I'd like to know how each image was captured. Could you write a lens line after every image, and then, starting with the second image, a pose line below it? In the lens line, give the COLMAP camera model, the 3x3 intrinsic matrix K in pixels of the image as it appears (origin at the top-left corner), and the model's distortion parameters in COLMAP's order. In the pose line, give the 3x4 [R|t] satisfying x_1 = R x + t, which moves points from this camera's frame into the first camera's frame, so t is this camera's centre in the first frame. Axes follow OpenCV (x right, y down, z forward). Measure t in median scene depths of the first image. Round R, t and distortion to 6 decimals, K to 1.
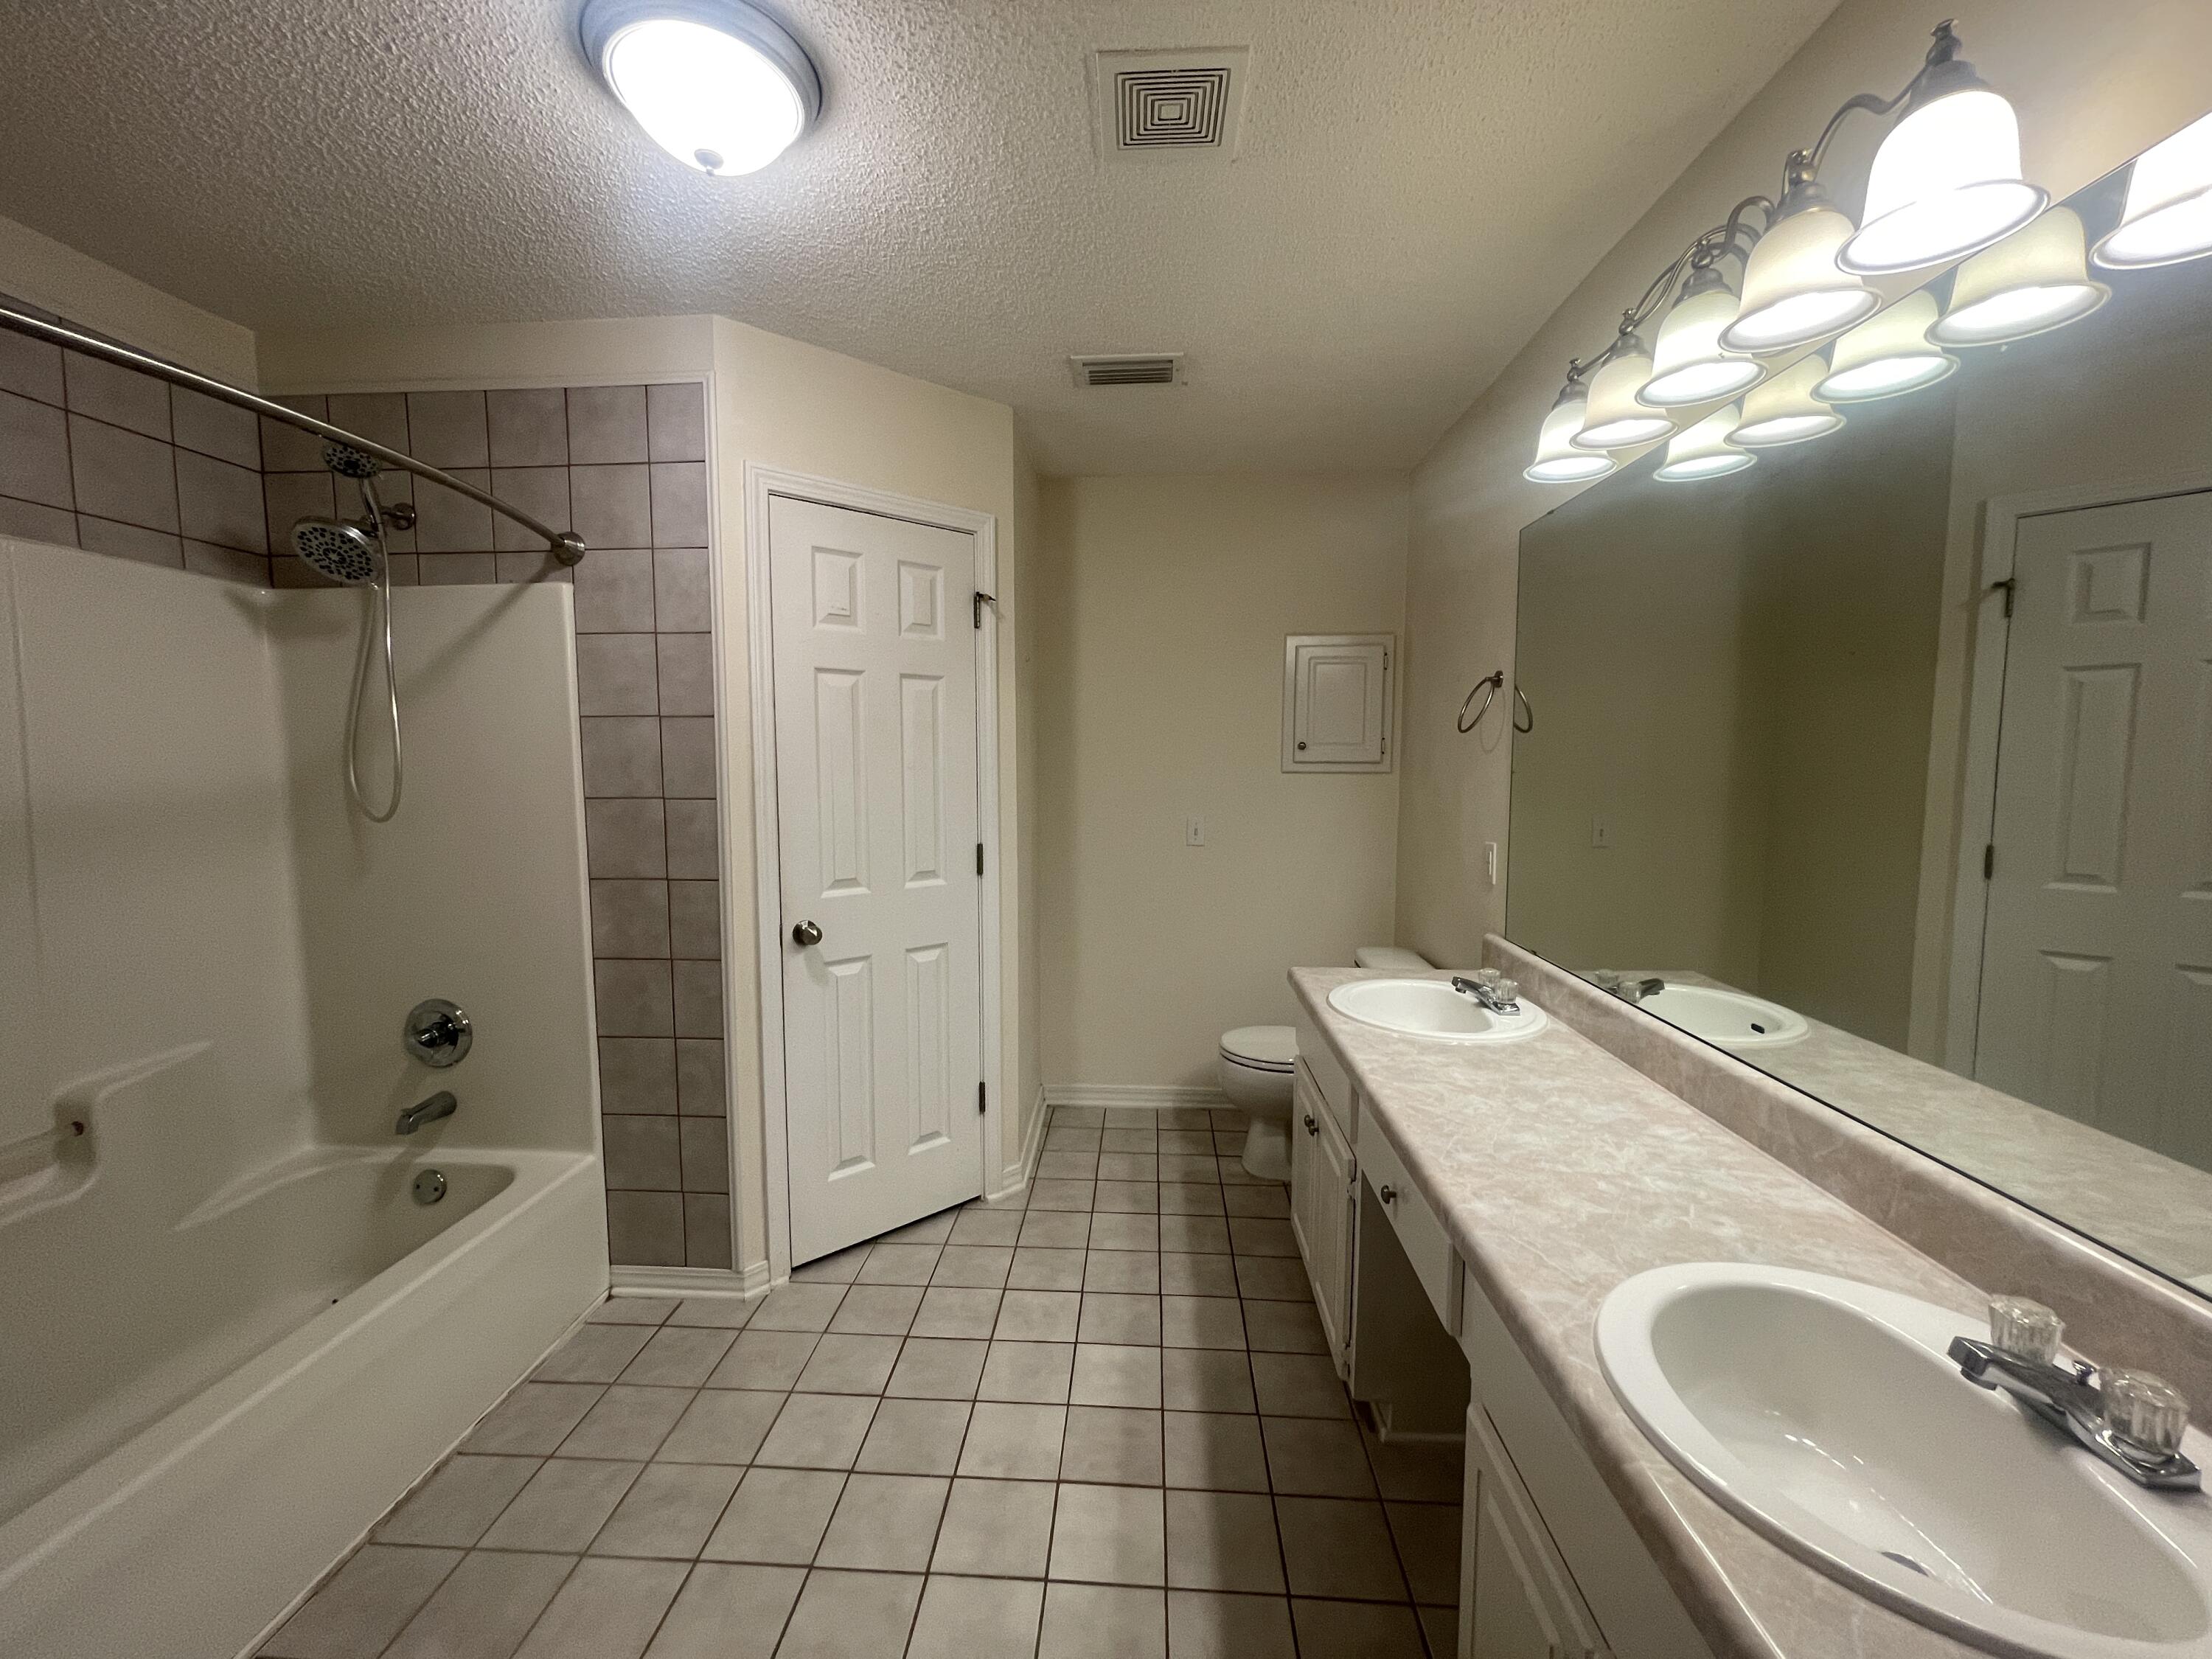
lens RADIAL K [[889.9, 0, 1105.5], [0, 889.9, 833.4], [0, 0, 1]] dist [-0.000516, 0.000121]
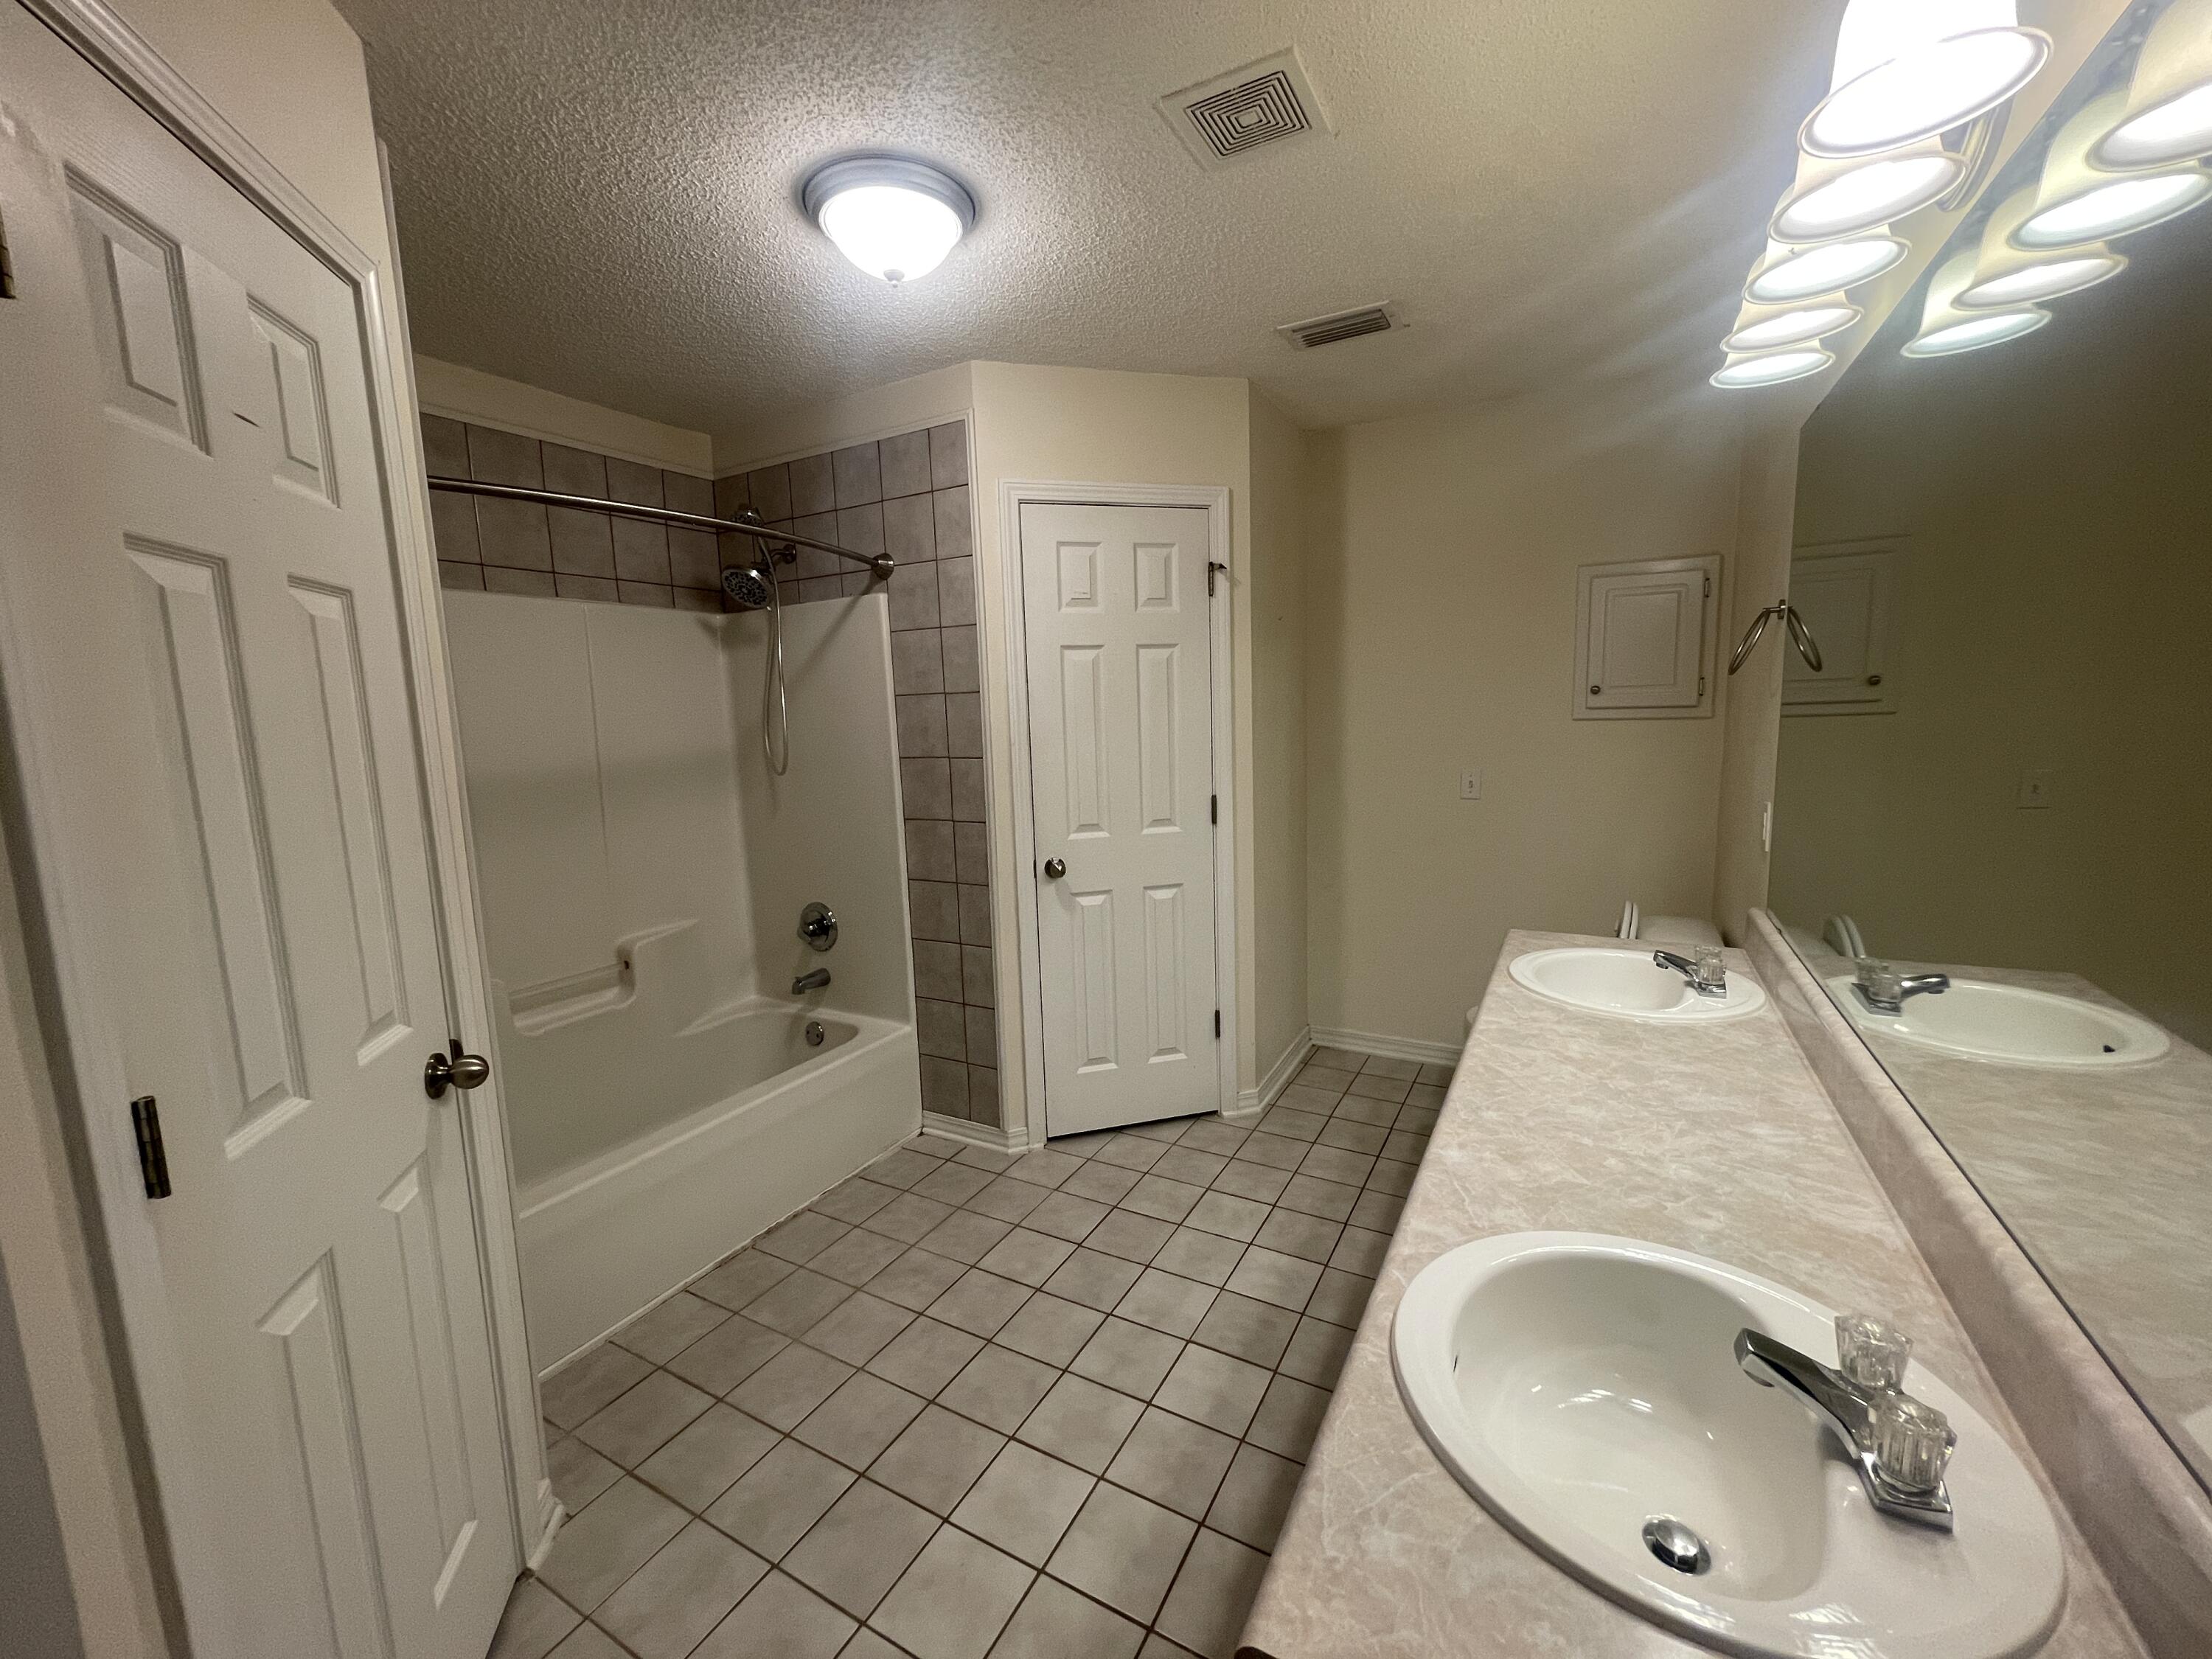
lens RADIAL K [[889.9, 0, 1105.5], [0, 889.9, 833.4], [0, 0, 1]] dist [-0.000516, 0.000121]
pose [[0.901067, 0.032148, -0.432488, 0.259707], [-0.004959, 0.997947, 0.063849, -0.013059], [0.433652, -0.055388, 0.899376, -0.055025]]
